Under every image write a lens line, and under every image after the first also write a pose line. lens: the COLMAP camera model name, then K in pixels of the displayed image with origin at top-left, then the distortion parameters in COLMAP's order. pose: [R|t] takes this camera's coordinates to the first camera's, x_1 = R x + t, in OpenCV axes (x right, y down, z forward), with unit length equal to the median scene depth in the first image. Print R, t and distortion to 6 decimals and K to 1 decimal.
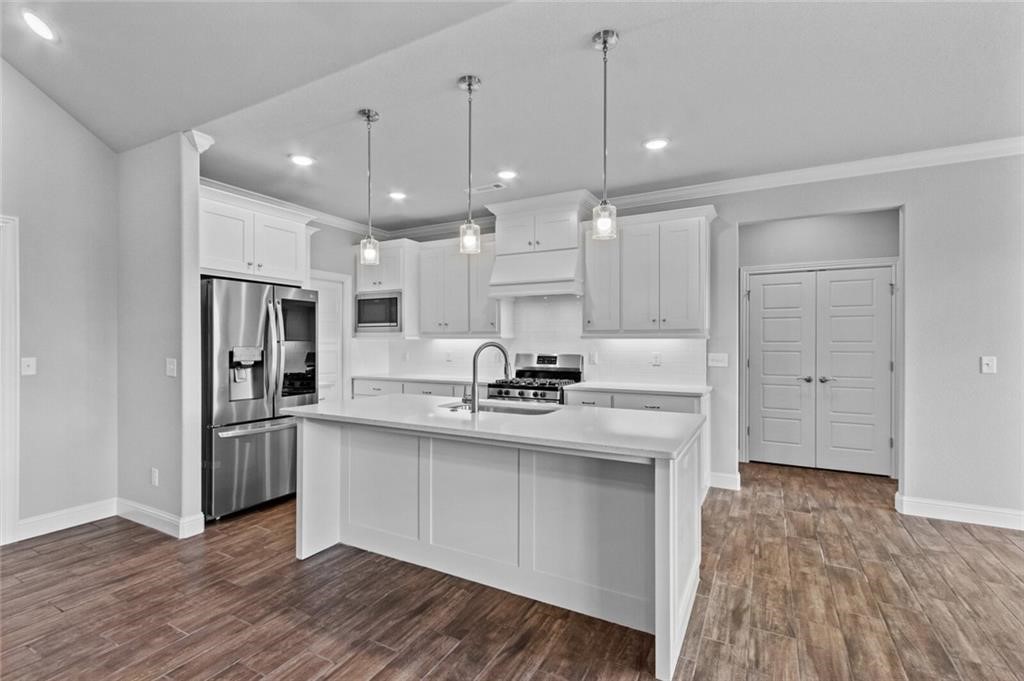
lens RADIAL K [[475.2, 0, 509.8], [0, 475.2, 335.2], [0, 0, 1]] dist [0.003622, -0.000443]
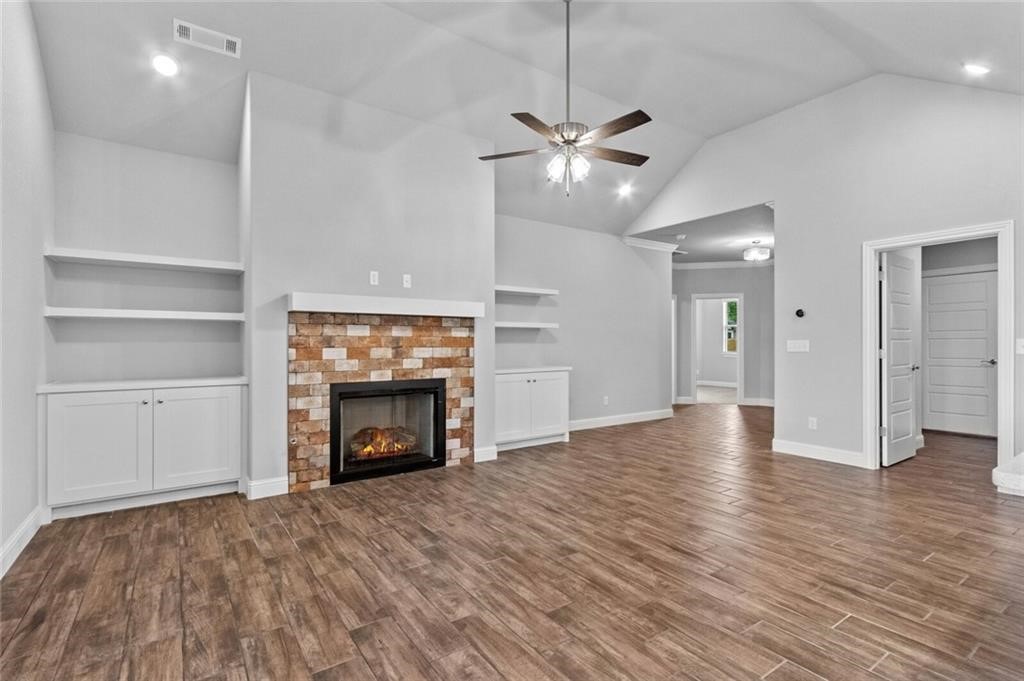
lens RADIAL K [[475.2, 0, 498.4], [0, 475.2, 348.8], [0, 0, 1]] dist [0.003622, -0.000443]
pose [[-0.458348, 0.007866, -0.888738, 0.452075], [0.009449, 0.999947, 0.003977, 0.039864], [0.888723, -0.006574, -0.458398, 0.308196]]
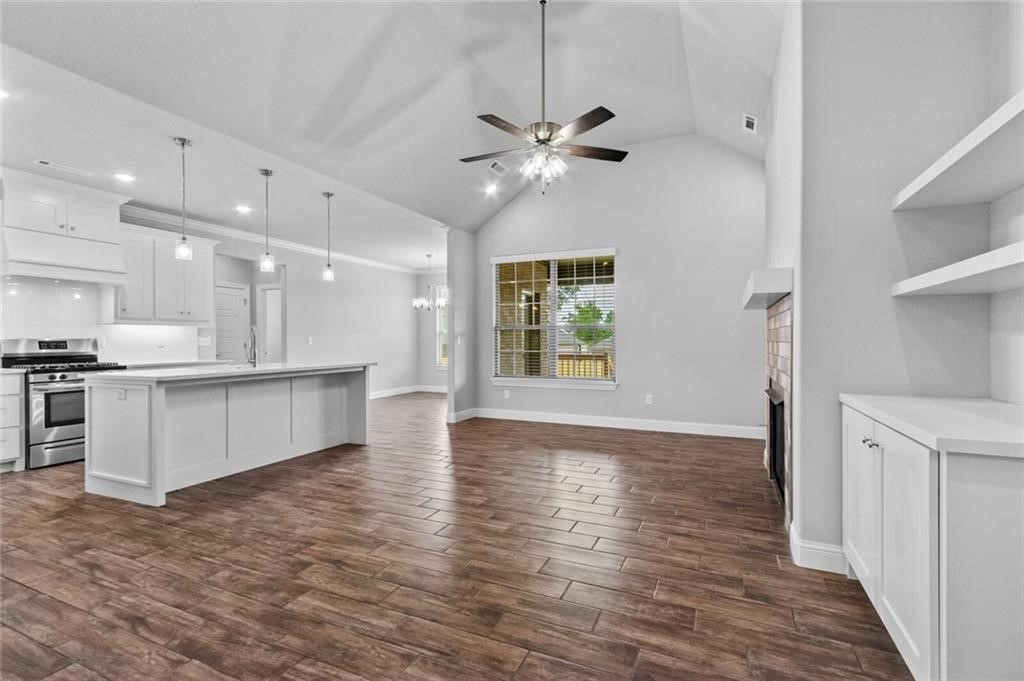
lens RADIAL K [[475.2, 0, 513.0], [0, 475.2, 339.2], [0, 0, 1]] dist [0.003622, -0.000443]
pose [[-0.088308, 0.000636, 0.996093, -1.143943], [-0.007848, 0.999968, -0.001334, 0.039849], [-0.996062, -0.007935, -0.088301, 0.170443]]
